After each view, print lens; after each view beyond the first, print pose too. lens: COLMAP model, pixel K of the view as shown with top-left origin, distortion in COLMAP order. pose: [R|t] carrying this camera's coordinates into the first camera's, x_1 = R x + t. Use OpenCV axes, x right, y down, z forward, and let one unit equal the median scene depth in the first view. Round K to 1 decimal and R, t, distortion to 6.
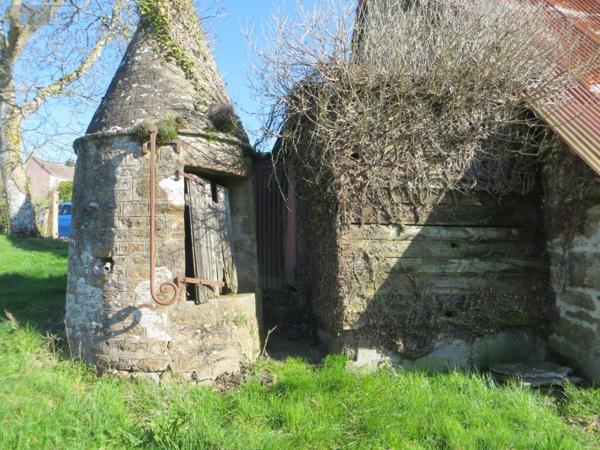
lens RADIAL K [[541.8, 0, 300.0], [0, 541.8, 225.0], [0, 0, 1]] dist [0.000190, 0.000236]
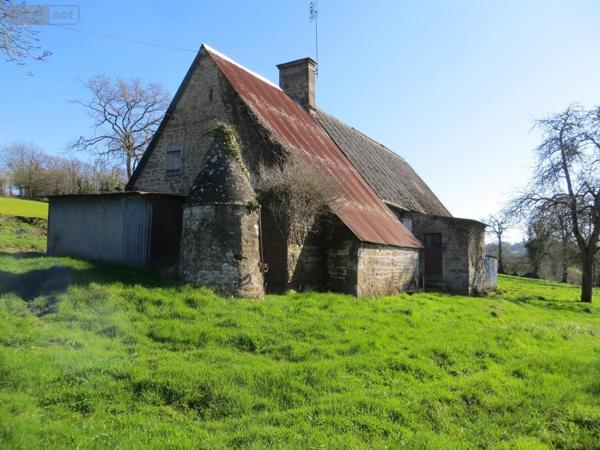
lens RADIAL K [[541.8, 0, 300.0], [0, 541.8, 225.0], [0, 0, 1]] dist [0.000190, 0.000236]
pose [[0.622536, 0.052891, 0.780801, -2.109291], [-0.047958, 0.998417, -0.029394, -0.017195], [-0.781120, -0.019147, 0.624087, -0.762140]]
